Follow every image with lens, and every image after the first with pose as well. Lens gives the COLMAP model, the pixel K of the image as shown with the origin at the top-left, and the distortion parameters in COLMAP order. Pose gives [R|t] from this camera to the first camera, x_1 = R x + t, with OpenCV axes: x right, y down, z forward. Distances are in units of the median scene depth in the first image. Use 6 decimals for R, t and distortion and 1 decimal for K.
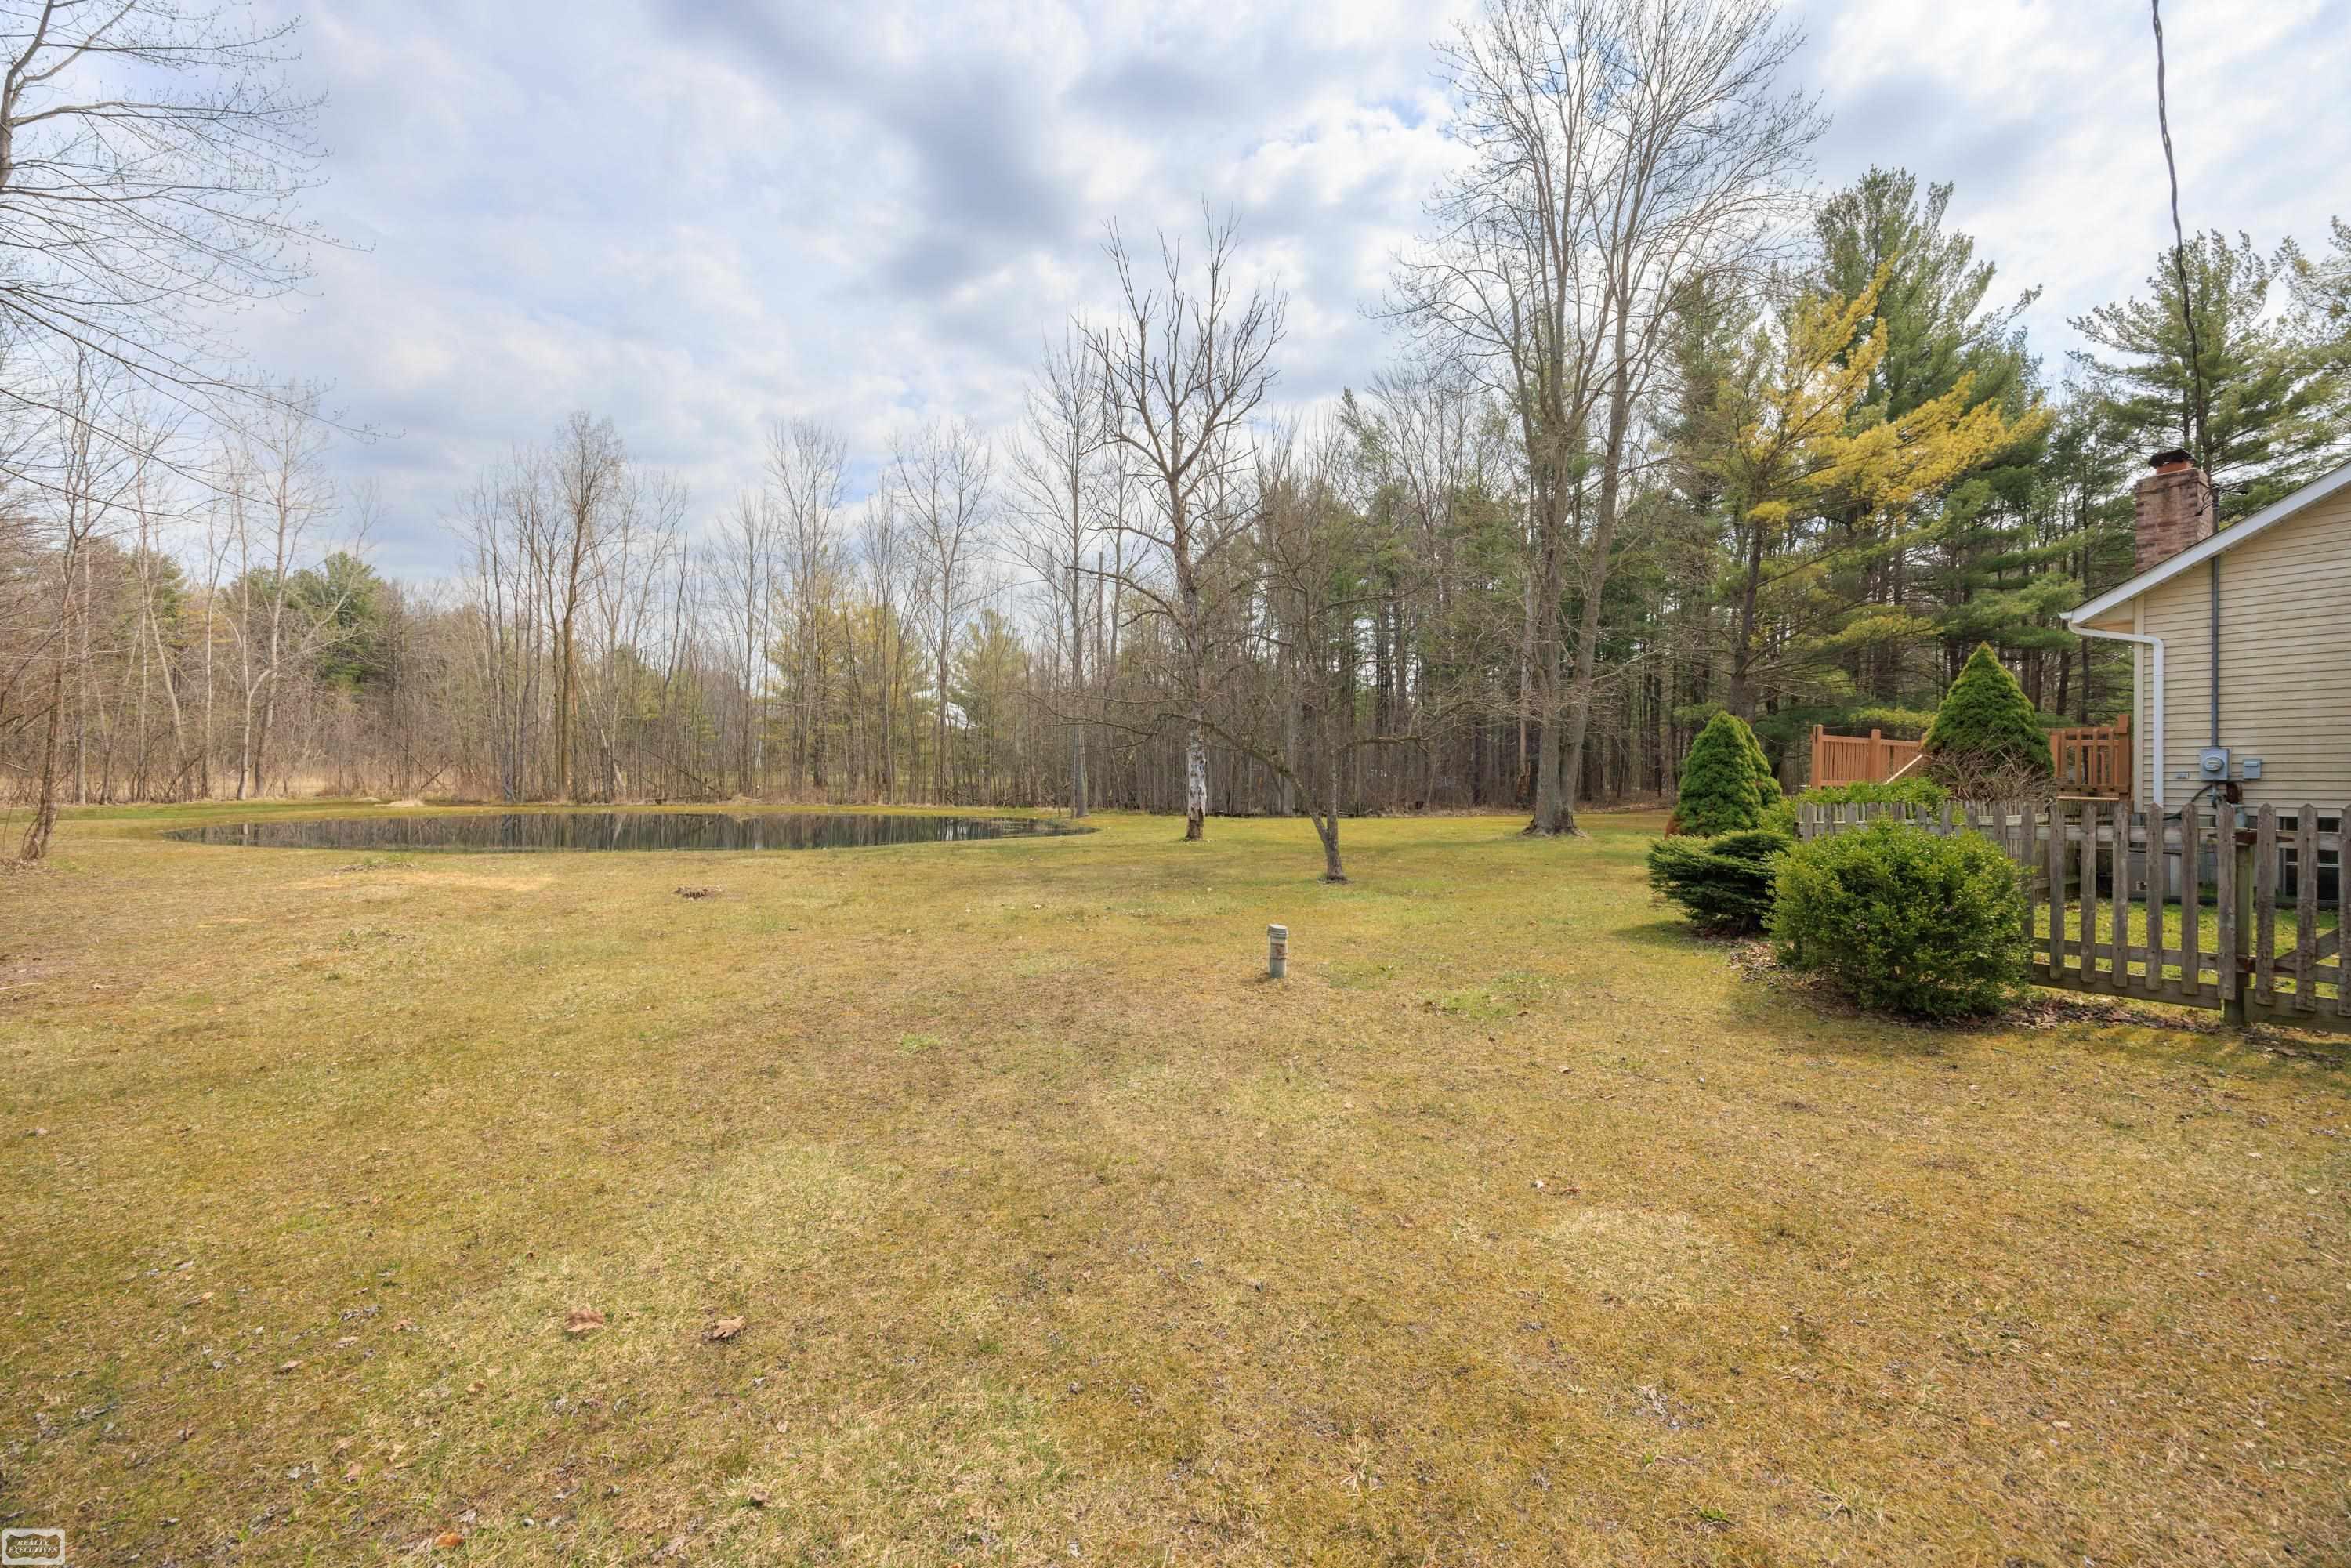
lens RADIAL K [[896.5, 0, 1175.5], [0, 896.5, 784.0], [0, 0, 1]] dist [-0.000432, -0.002939]
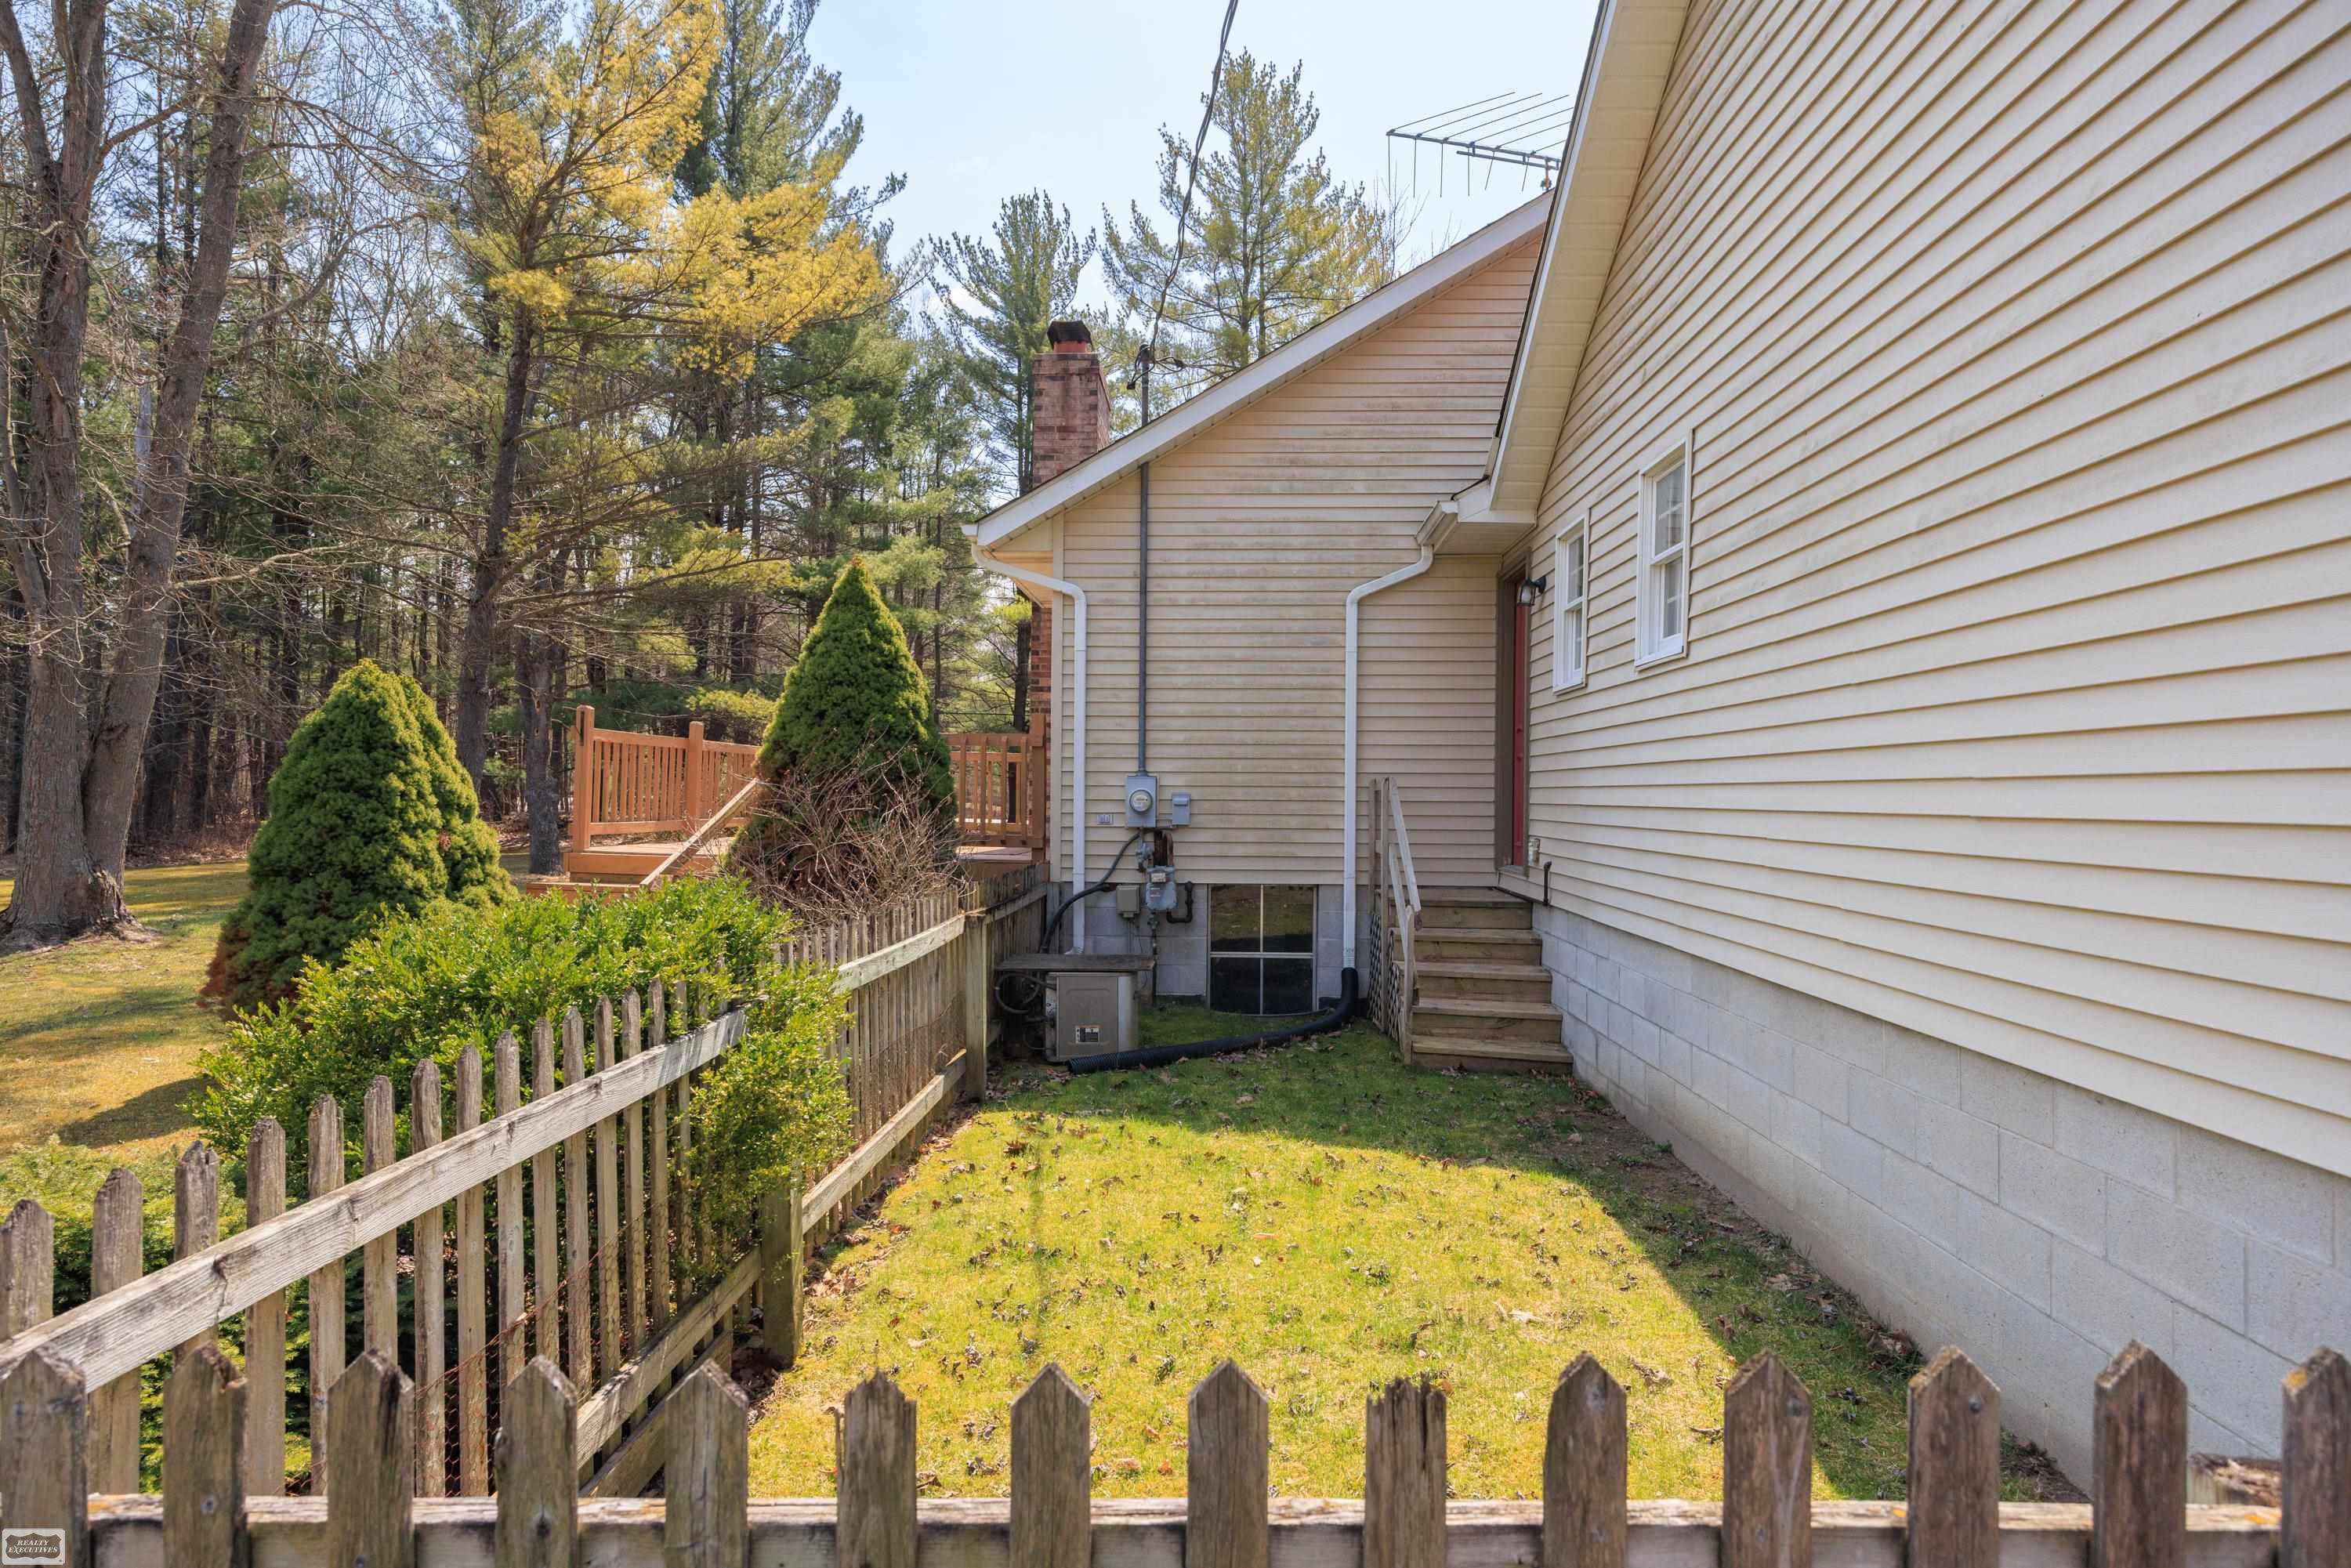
lens RADIAL K [[1507.9, 0, 1175.5], [0, 1507.9, 784.0], [0, 0, 1]] dist [-0.037913, 0.001737]
pose [[0.579907, 0.009845, 0.814623, 0.290169], [-0.002376, 0.999943, -0.010393, -0.020197], [-0.814679, 0.004092, 0.579898, 0.330118]]
